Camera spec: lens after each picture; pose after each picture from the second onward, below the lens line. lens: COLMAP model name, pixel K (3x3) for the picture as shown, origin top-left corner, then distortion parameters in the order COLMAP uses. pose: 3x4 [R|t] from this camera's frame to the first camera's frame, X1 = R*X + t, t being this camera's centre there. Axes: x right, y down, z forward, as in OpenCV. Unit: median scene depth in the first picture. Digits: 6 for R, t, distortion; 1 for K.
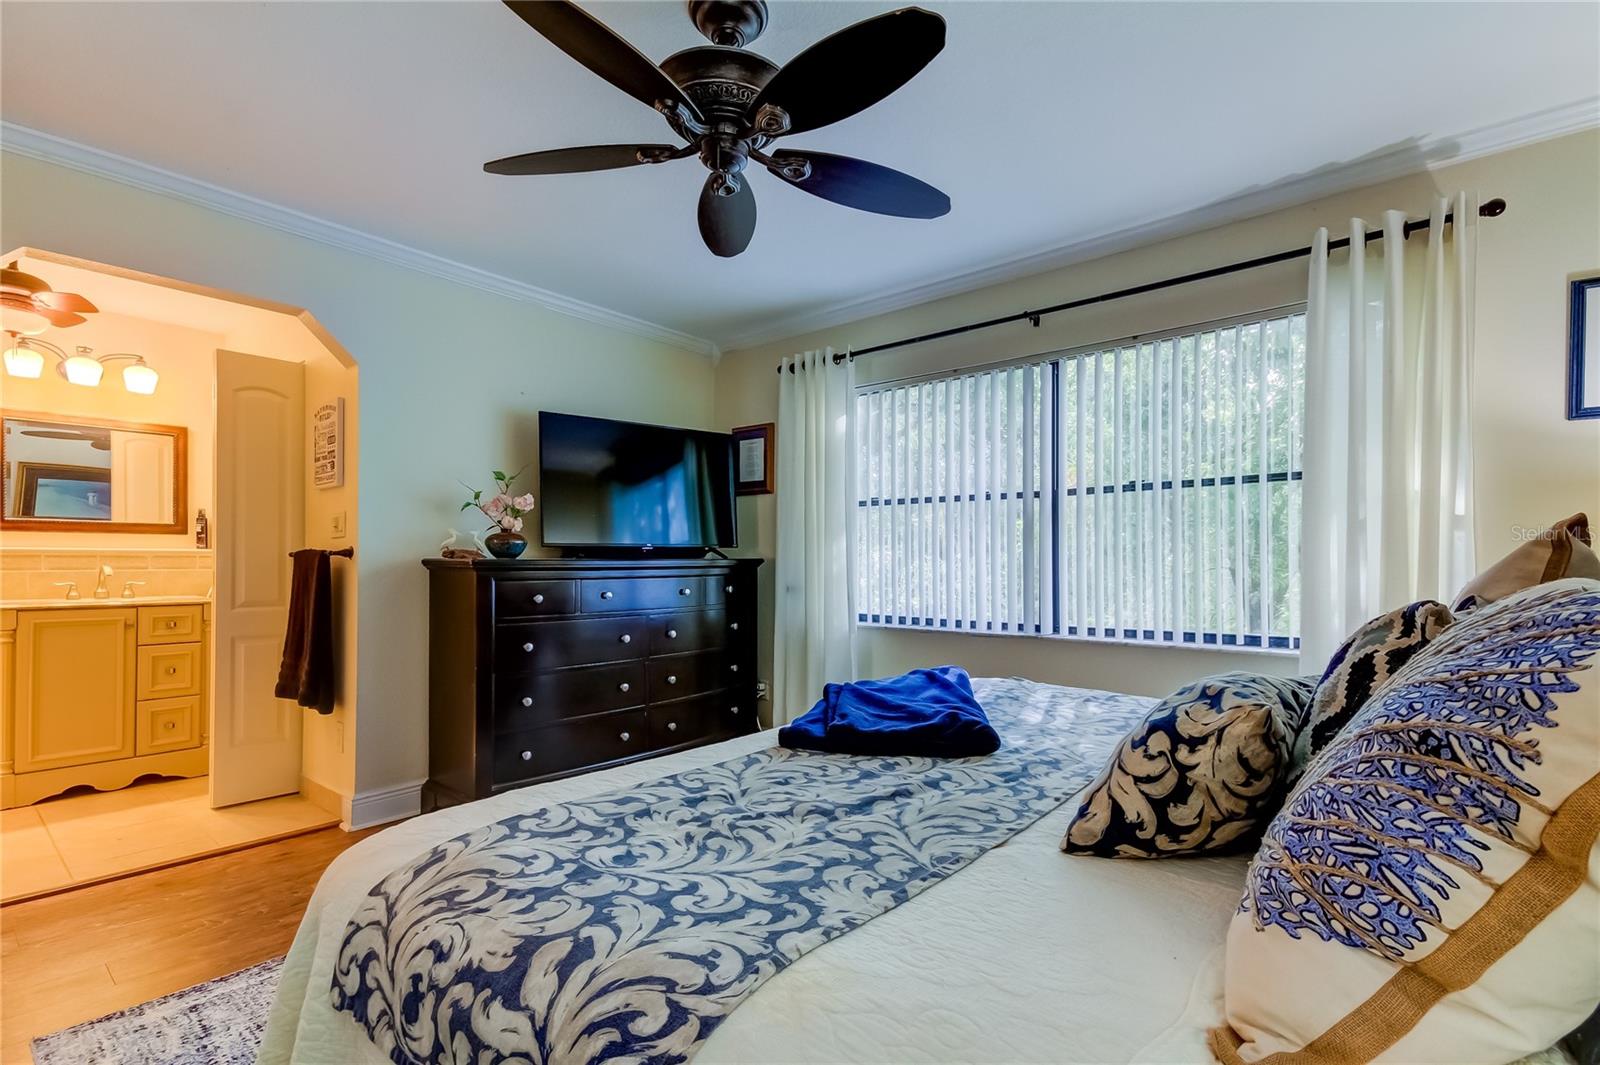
lens RADIAL K [[738.7, 0, 824.7], [0, 738.7, 573.2], [0, 0, 1]] dist [0.001093, 0.000060]
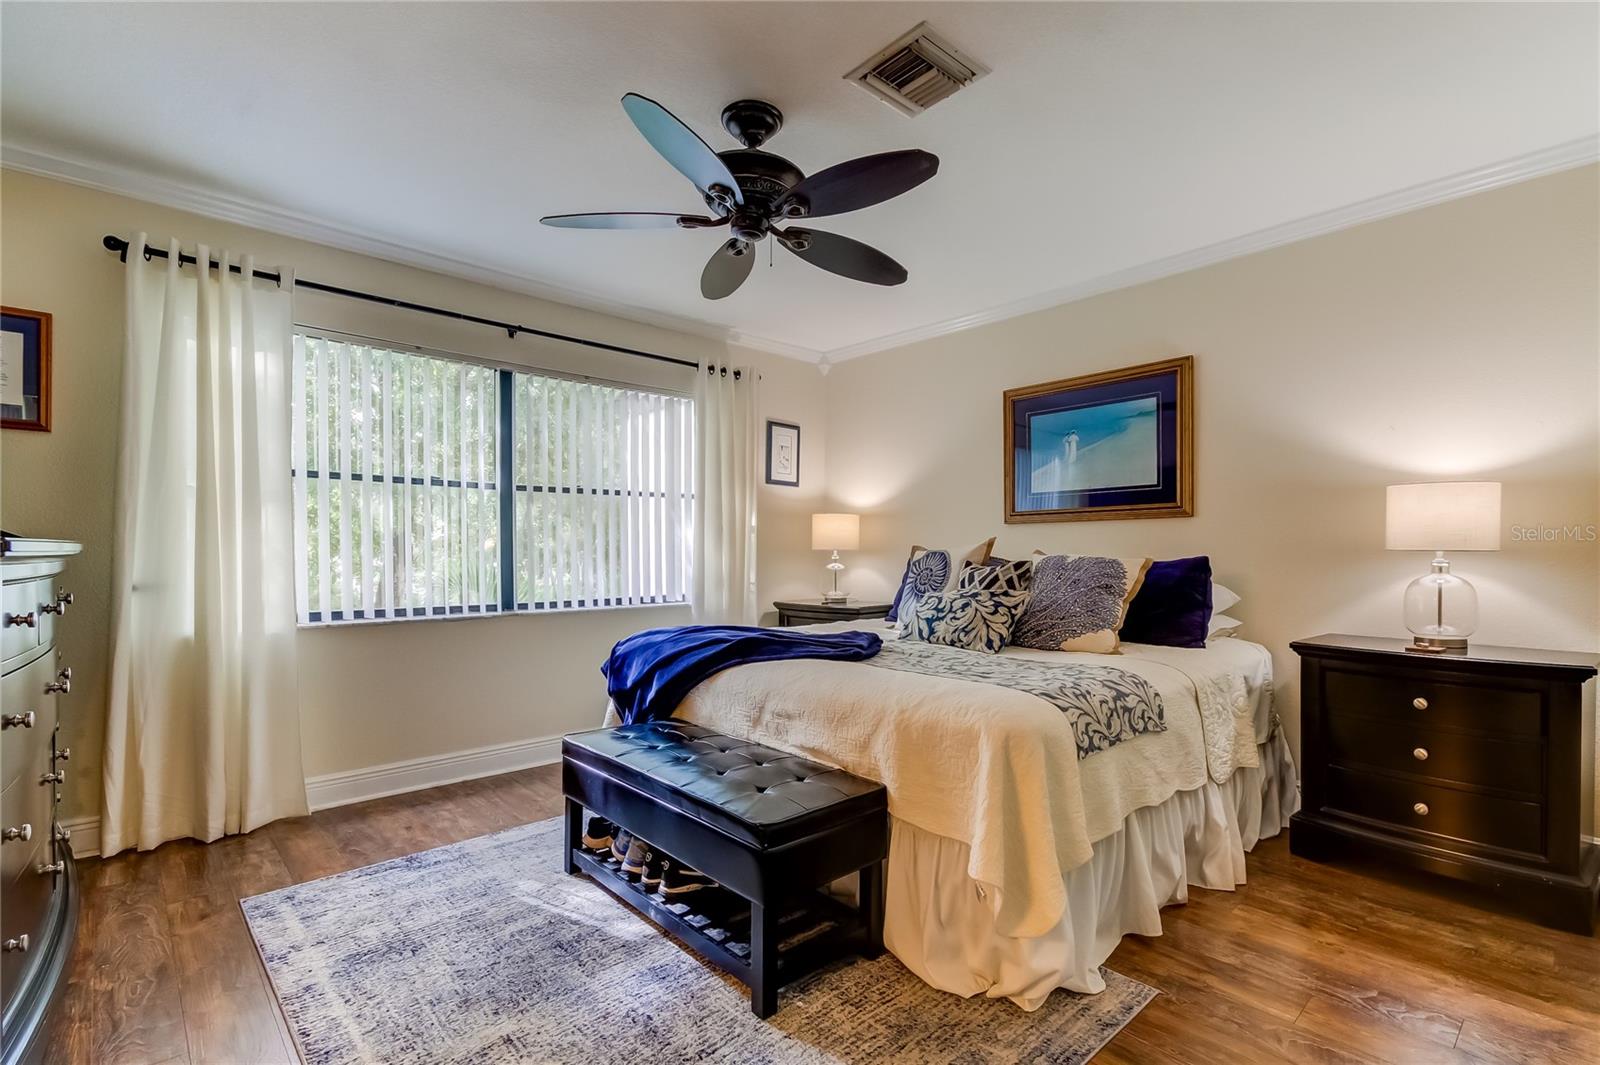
lens RADIAL K [[738.7, 0, 824.7], [0, 738.7, 573.2], [0, 0, 1]] dist [0.001093, 0.000060]
pose [[0.117225, -0.040960, 0.992260, -0.775435], [-0.000395, 0.999147, 0.041290, -0.023789], [-0.993105, -0.005232, 0.117109, 0.388945]]
